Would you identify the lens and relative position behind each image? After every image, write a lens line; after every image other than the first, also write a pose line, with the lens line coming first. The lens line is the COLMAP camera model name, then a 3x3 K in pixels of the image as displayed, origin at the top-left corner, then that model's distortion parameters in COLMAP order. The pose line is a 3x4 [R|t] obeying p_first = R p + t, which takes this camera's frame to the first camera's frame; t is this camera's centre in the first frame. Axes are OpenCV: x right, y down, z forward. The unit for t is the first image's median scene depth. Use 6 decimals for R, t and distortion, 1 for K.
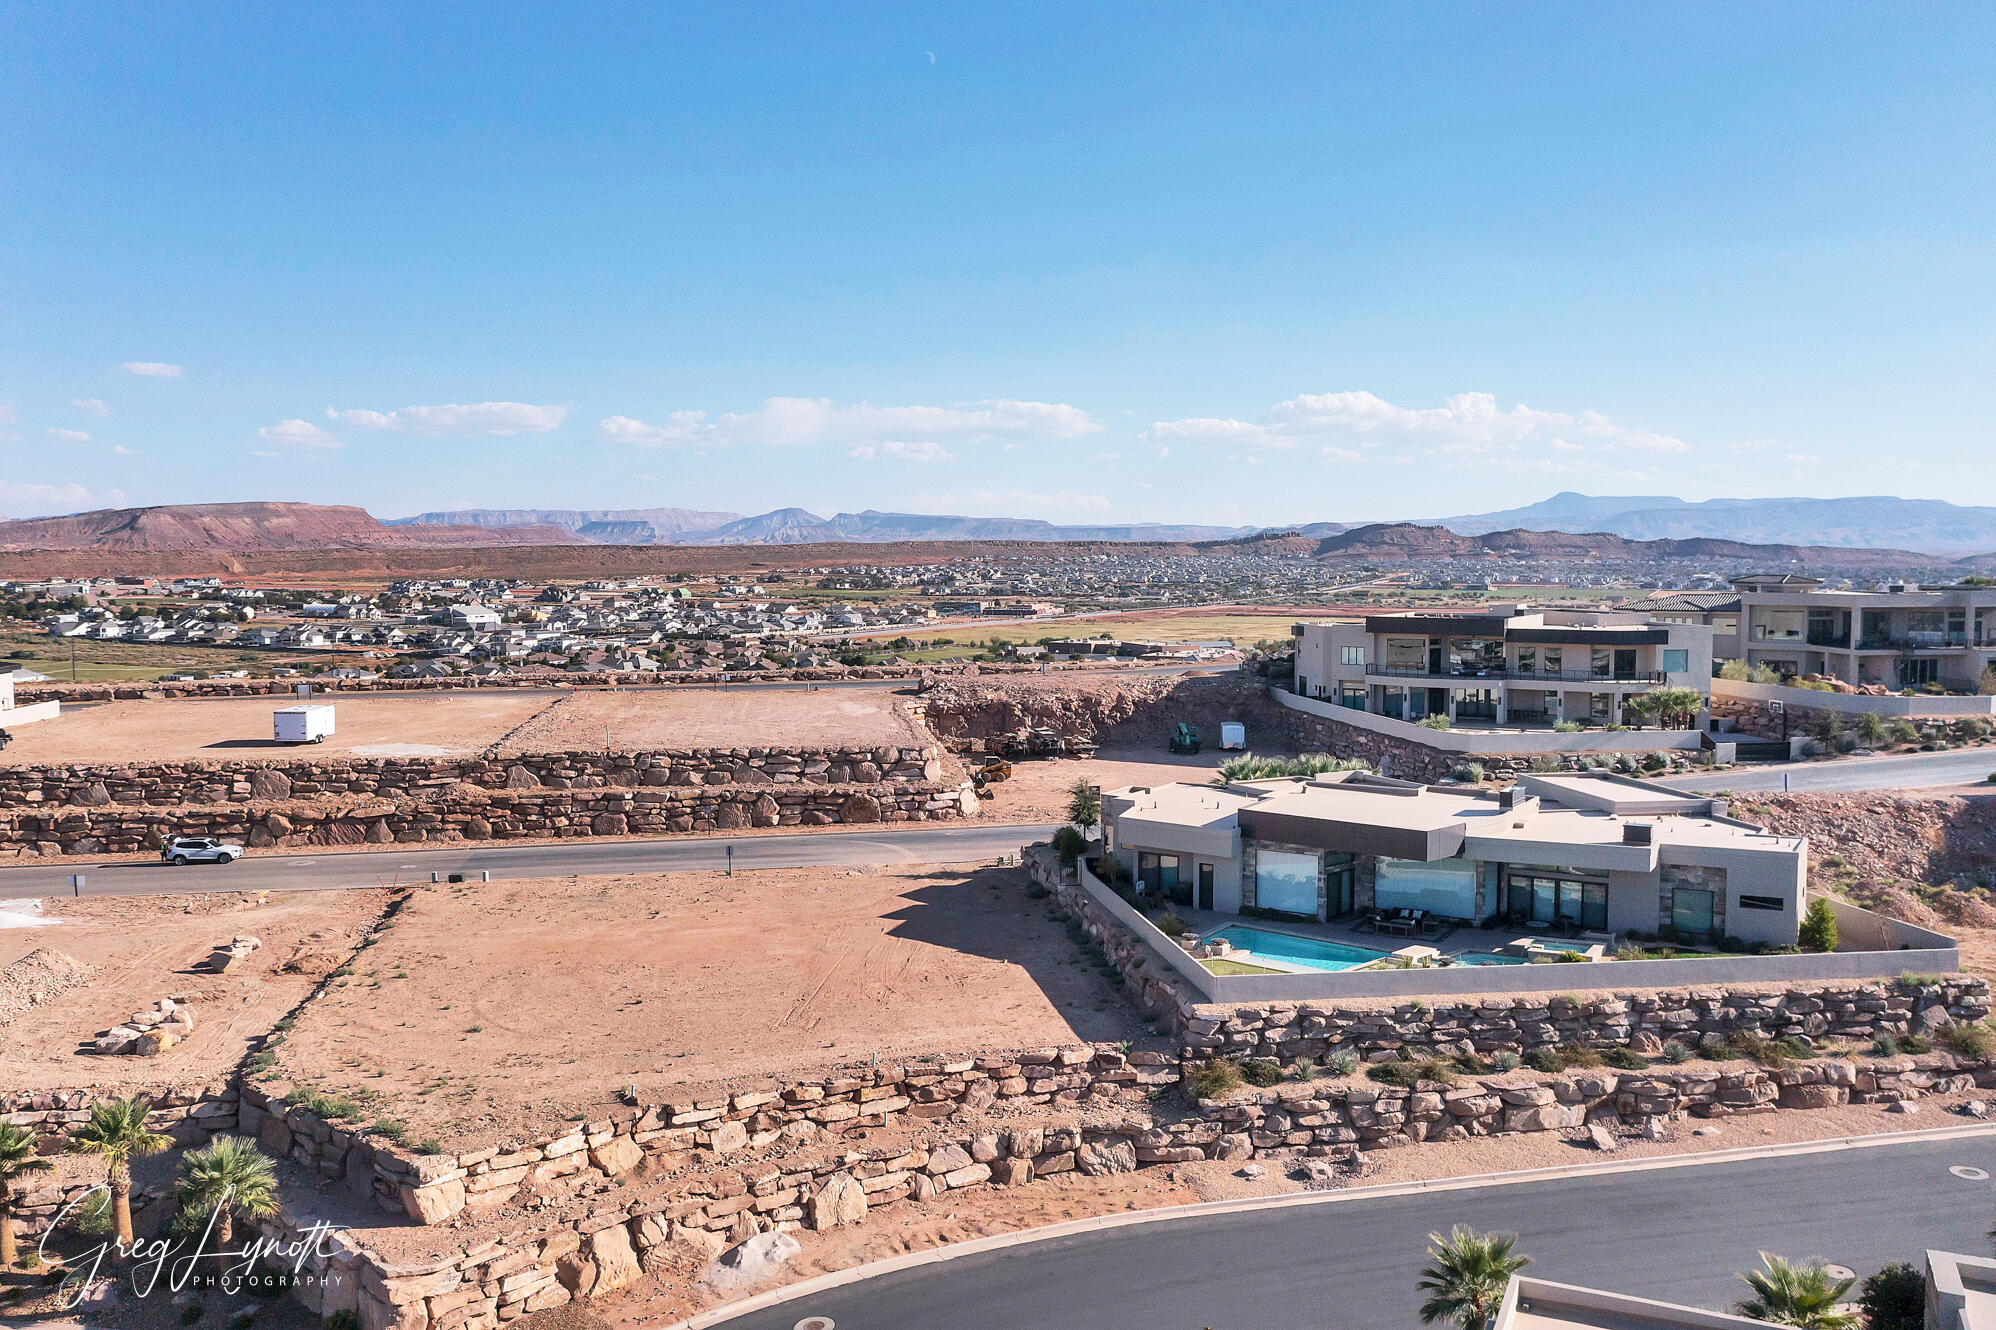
lens RADIAL K [[1573.9, 0, 993.2], [0, 1573.9, 670.5], [0, 0, 1]] dist [-0.004557, 0.008126]
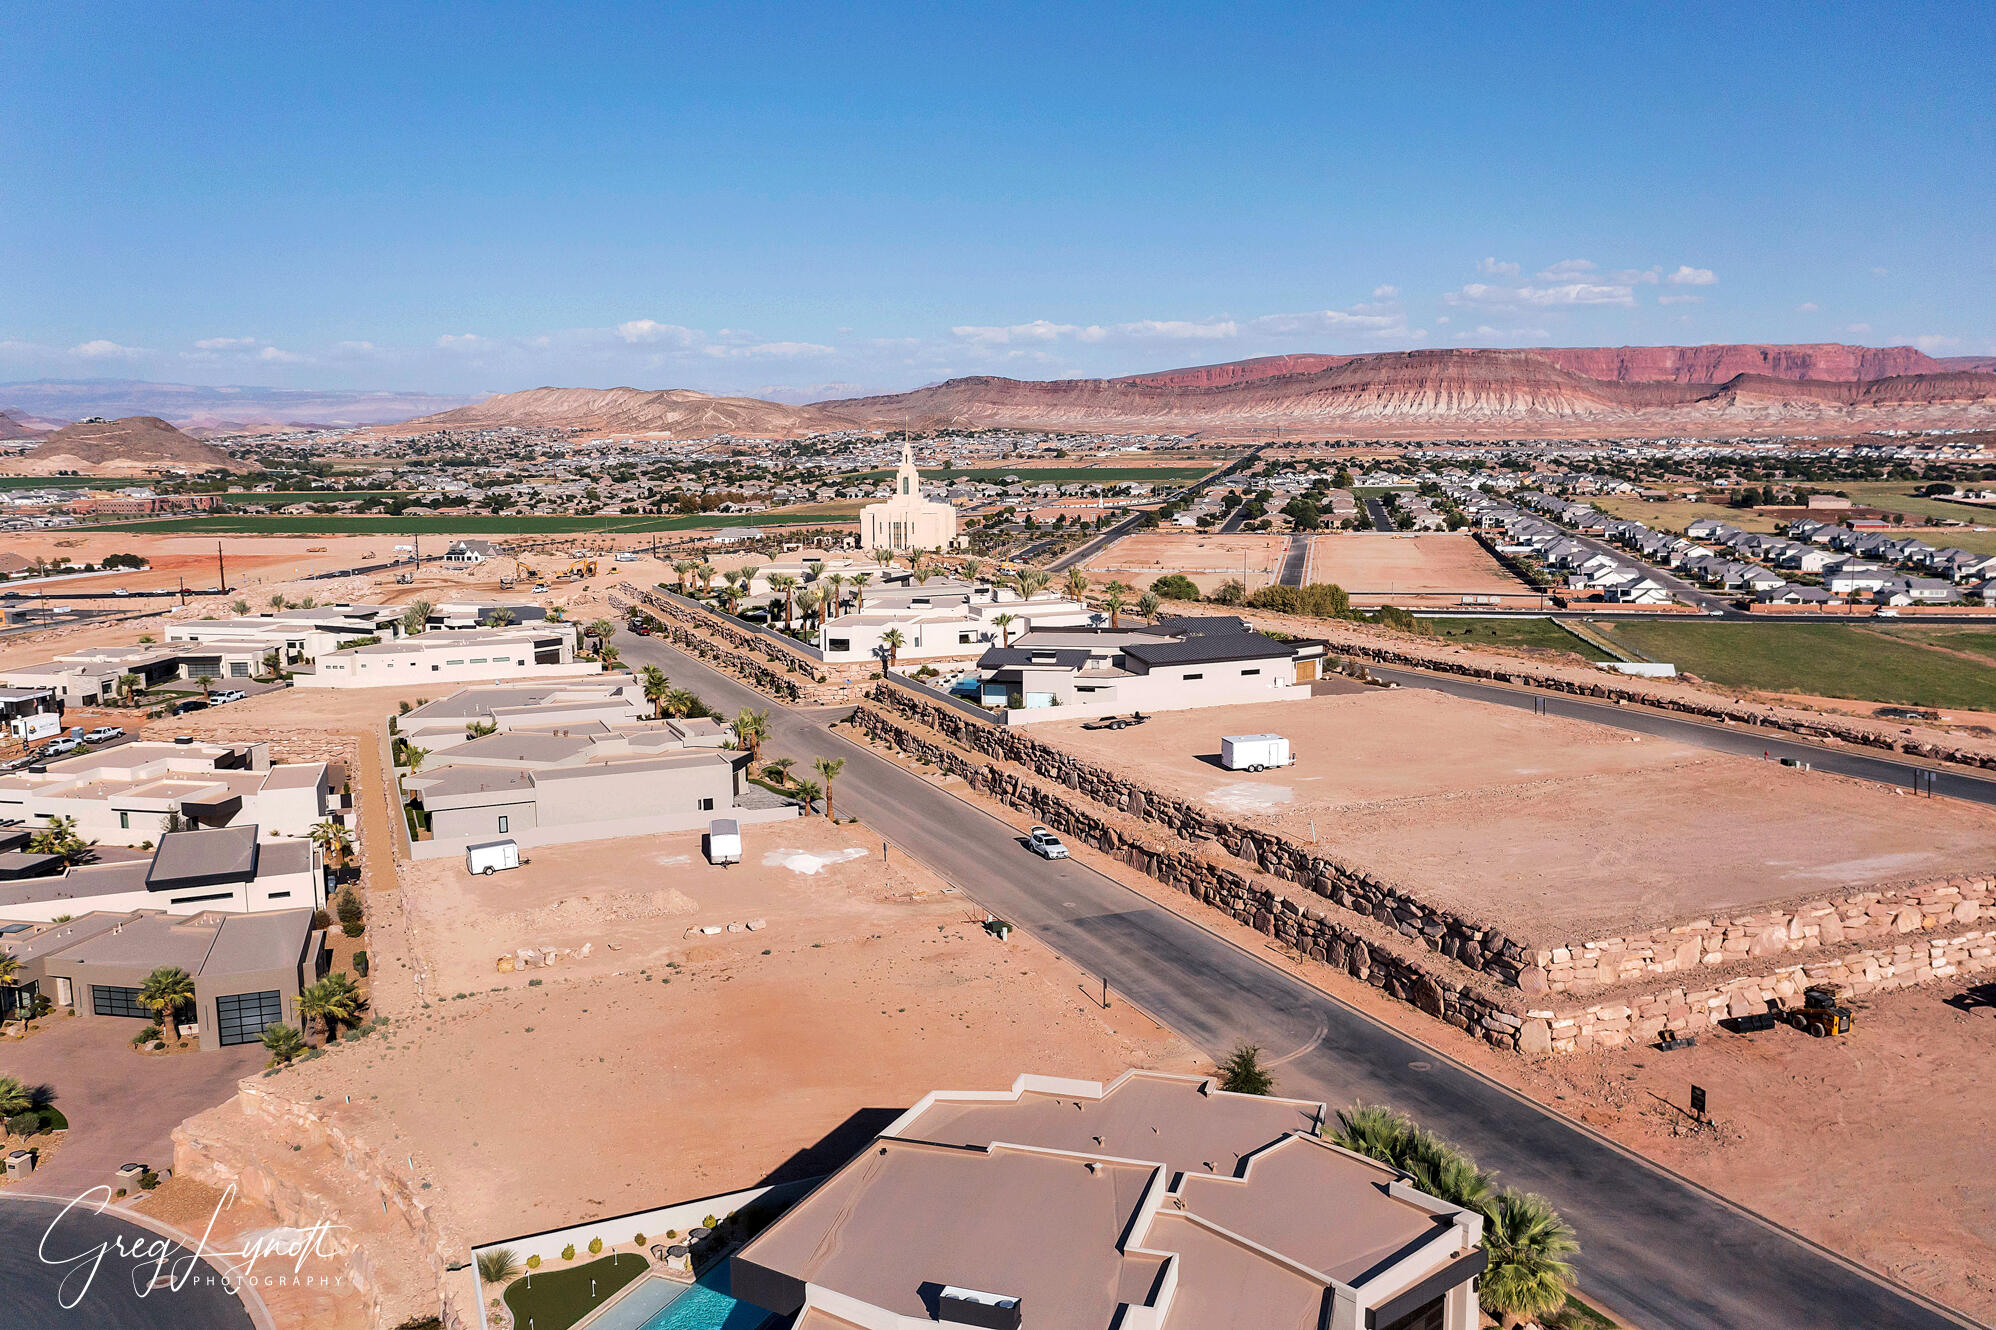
lens RADIAL K [[1573.9, 0, 999.5], [0, 1573.9, 675.9], [0, 0, 1]] dist [-0.004557, 0.008126]
pose [[0.247876, 0.146279, -0.957685, 0.609651], [-0.057746, 0.989008, 0.136117, -0.170789], [0.967069, 0.021563, 0.253598, 0.587729]]
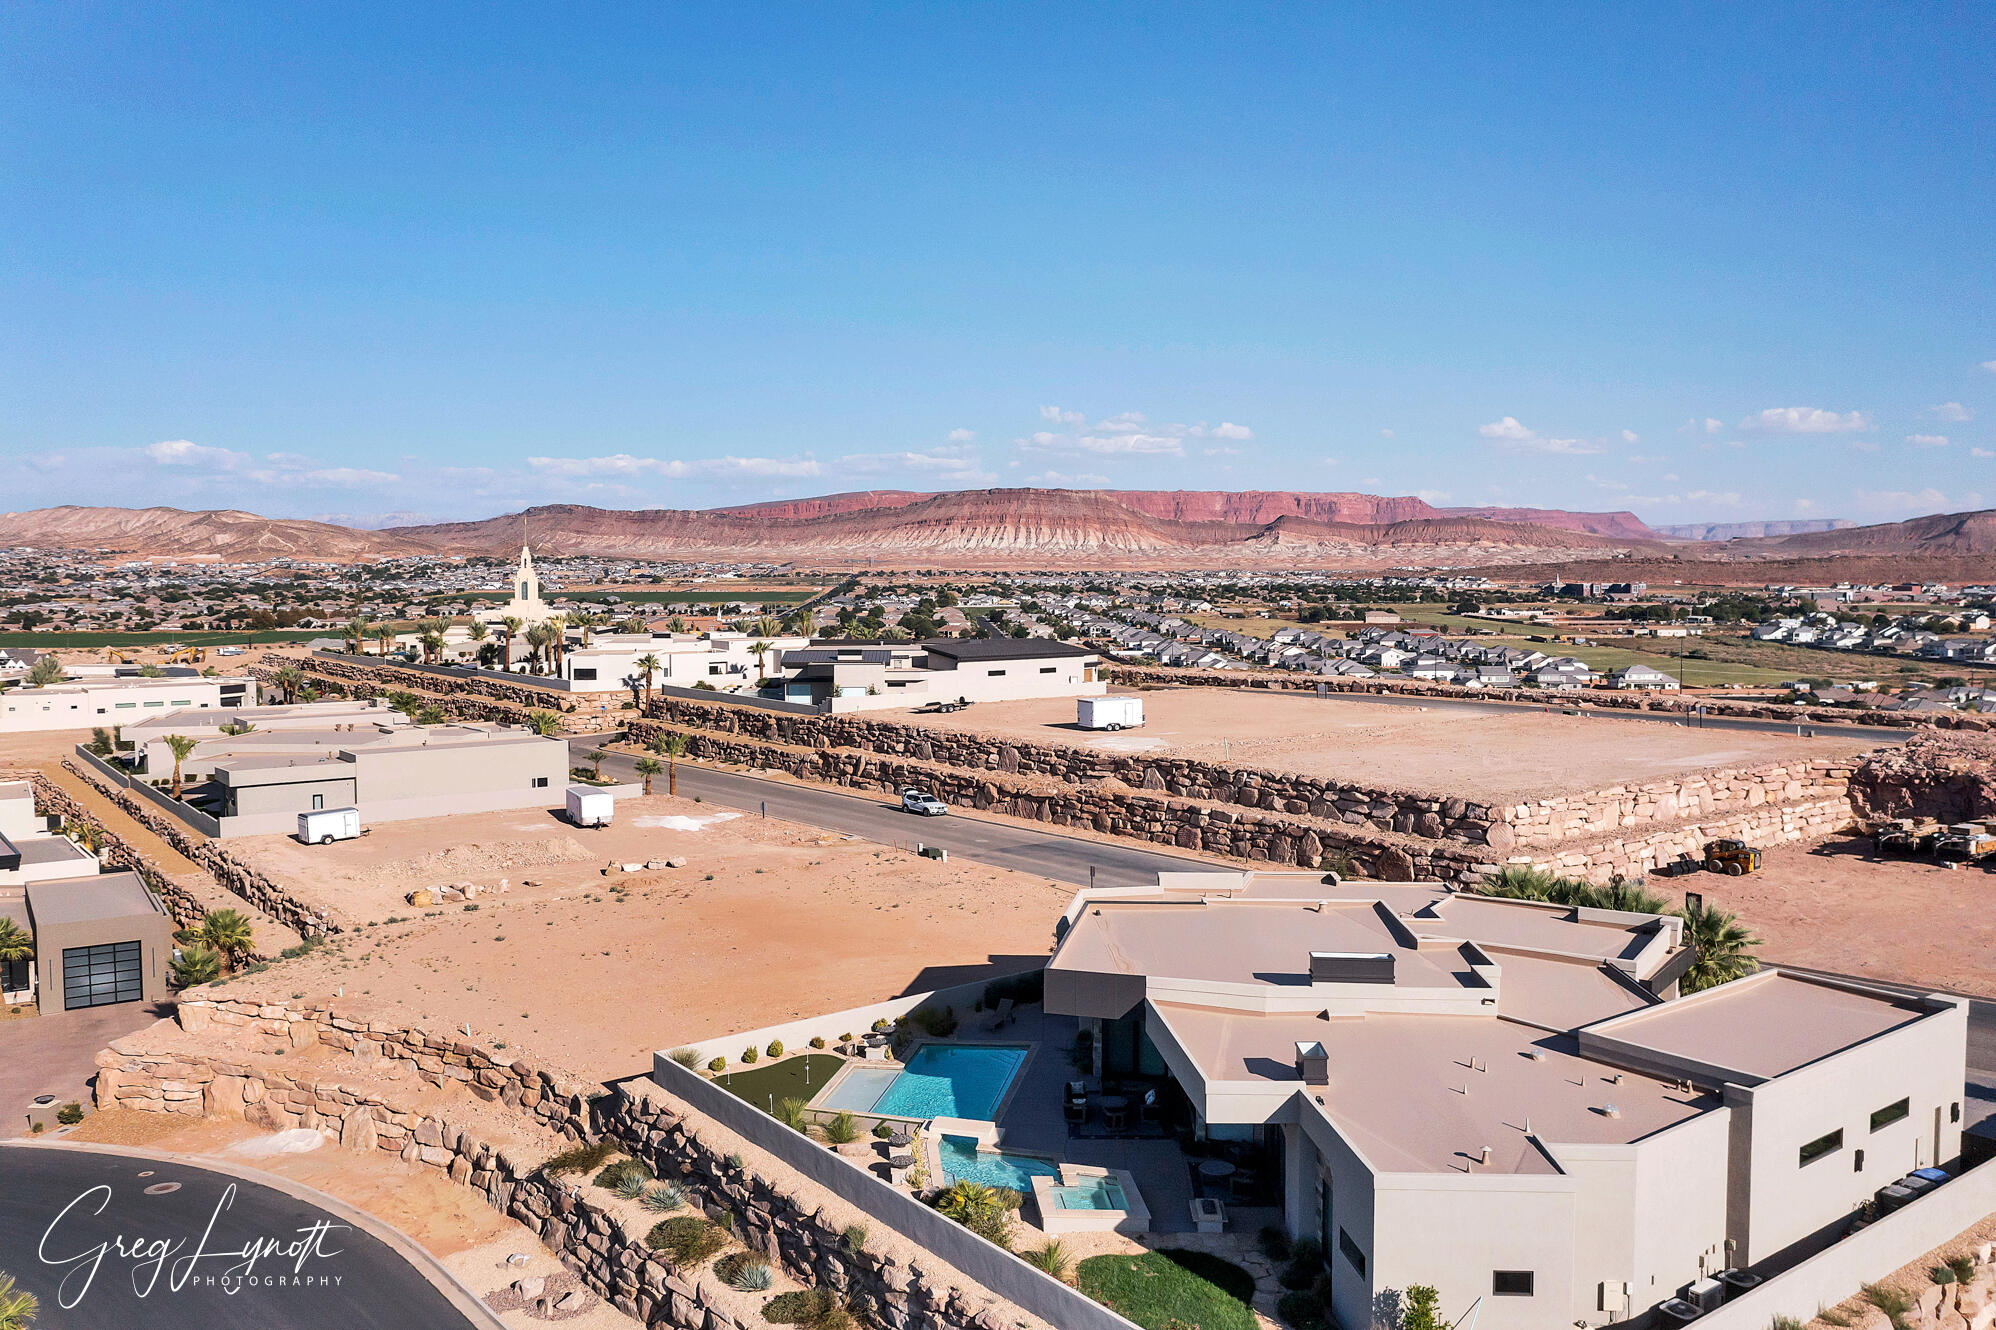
lens RADIAL K [[1573.9, 0, 996.1], [0, 1573.9, 668.3], [0, 0, 1]] dist [-0.004557, 0.008126]
pose [[0.488342, 0.057177, -0.870777, 0.539093], [-0.061653, 0.997618, 0.030930, -0.029970], [0.870472, 0.038582, 0.490704, 0.404576]]
